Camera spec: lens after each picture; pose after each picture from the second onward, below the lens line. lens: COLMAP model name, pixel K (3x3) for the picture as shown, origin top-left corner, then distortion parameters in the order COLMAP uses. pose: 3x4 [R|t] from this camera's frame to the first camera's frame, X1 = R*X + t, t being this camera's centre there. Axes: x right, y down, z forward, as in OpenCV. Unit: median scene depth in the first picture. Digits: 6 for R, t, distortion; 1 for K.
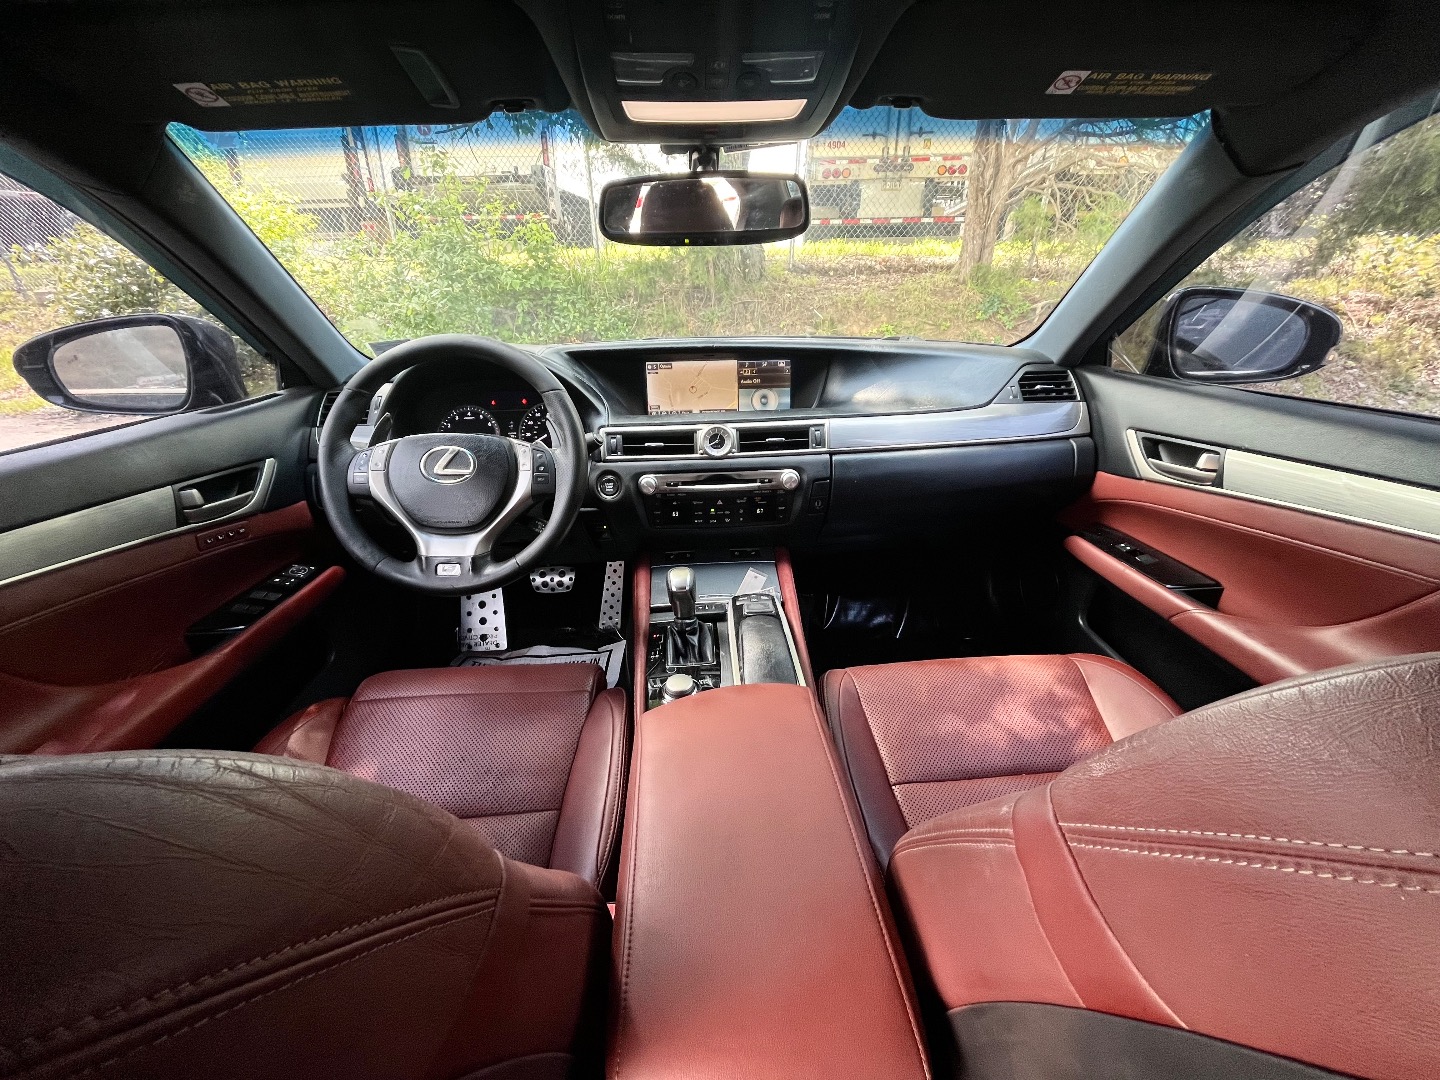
lens RADIAL K [[584.8, 0, 719.6], [0, 584.8, 535.3], [0, 0, 1]] dist [-0.001246, -0.000030]
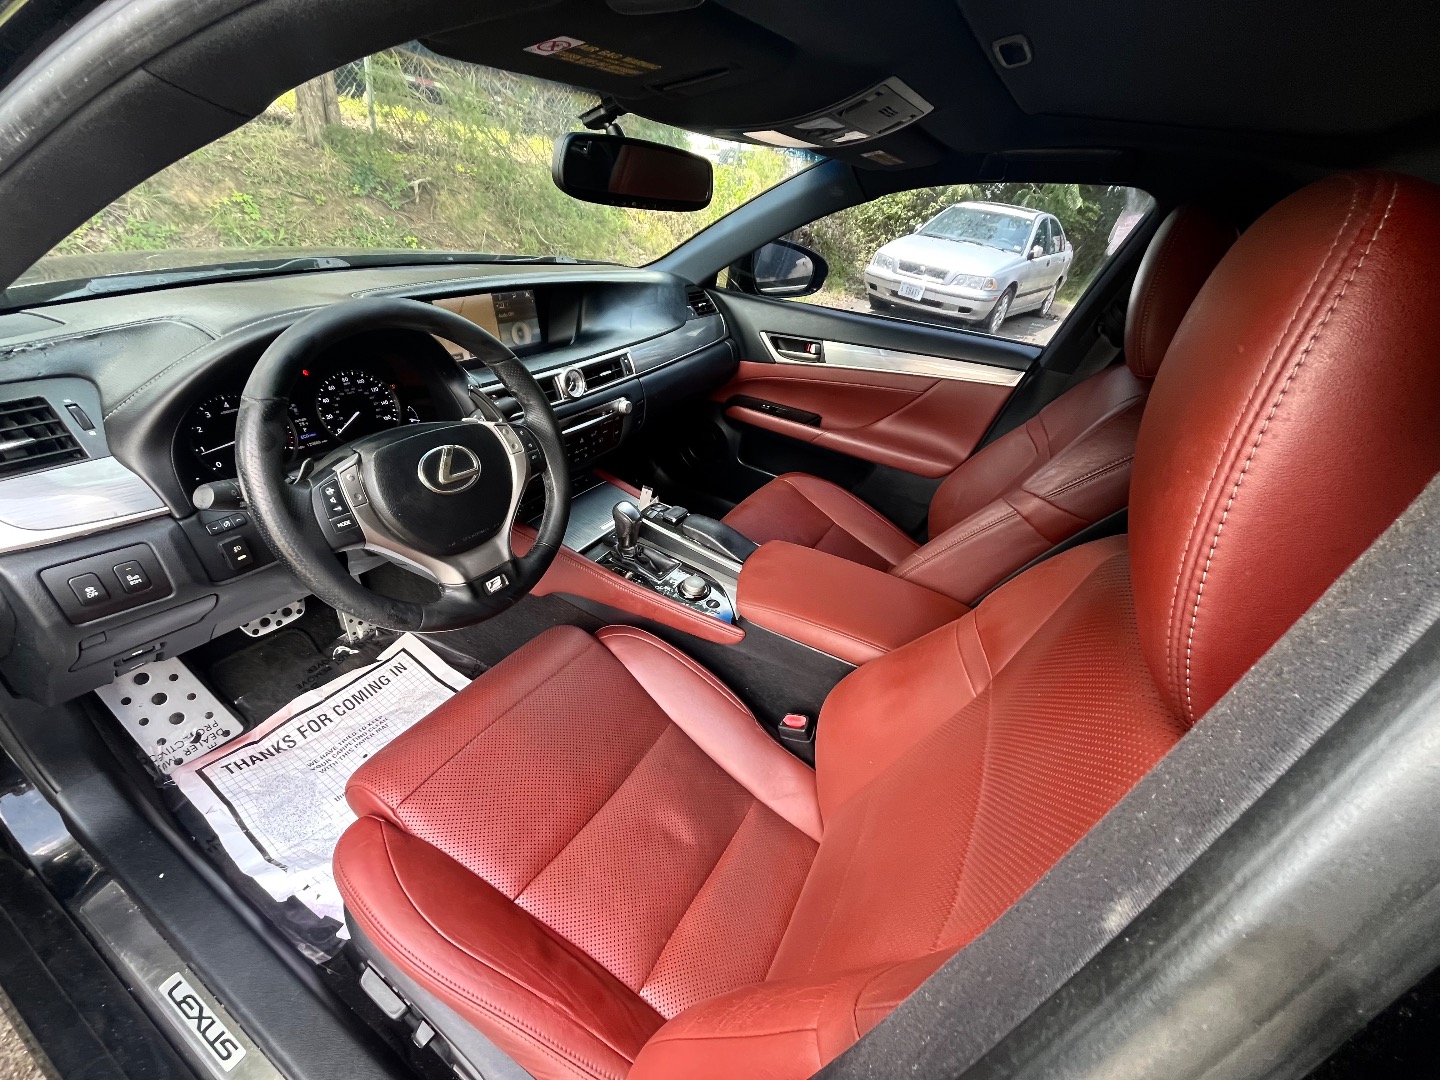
lens RADIAL K [[584.8, 0, 718.4], [0, 584.8, 541.4], [0, 0, 1]] dist [-0.001246, -0.000030]
pose [[0.523793, -0.376595, 0.764079, -0.752230], [0.216977, 0.926367, 0.307840, -0.159111], [-0.823749, 0.004543, 0.566937, 0.183681]]
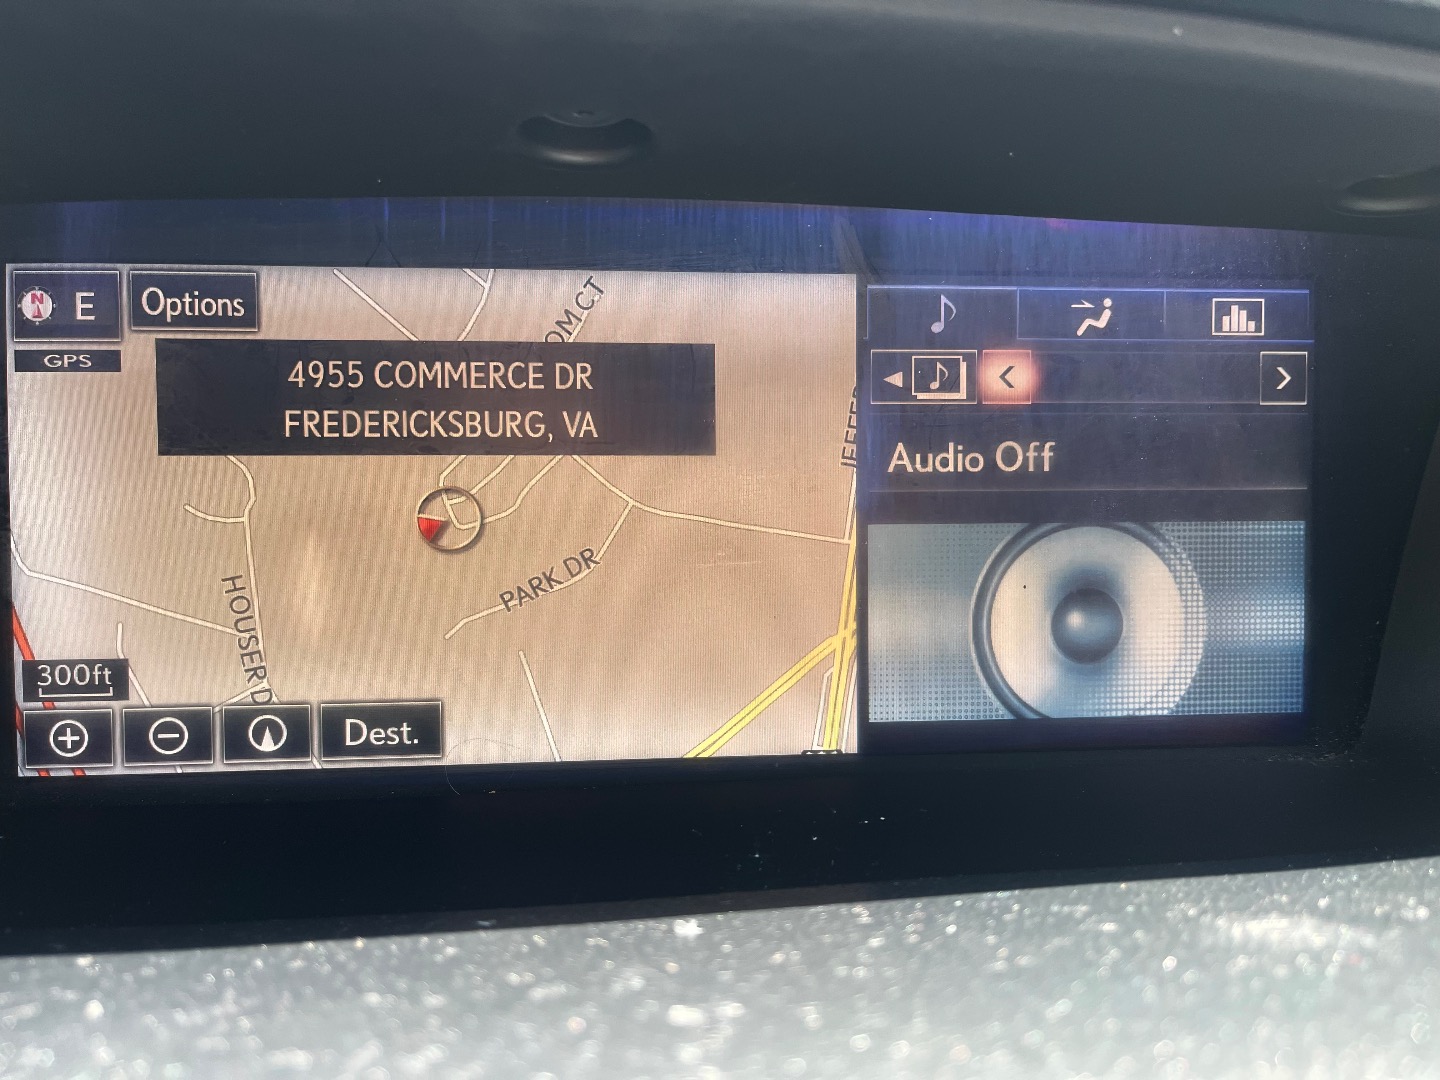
lens RADIAL K [[1087.5, 0, 720.2], [0, 1087.5, 538.7], [0, 0, 1]] dist [0.002709, 0.000168]
pose [[0.997877, 0.018593, 0.062409, -0.010246], [-0.003633, 0.972777, -0.231715, -0.230449], [-0.065018, 0.230996, 0.970780, 0.928720]]
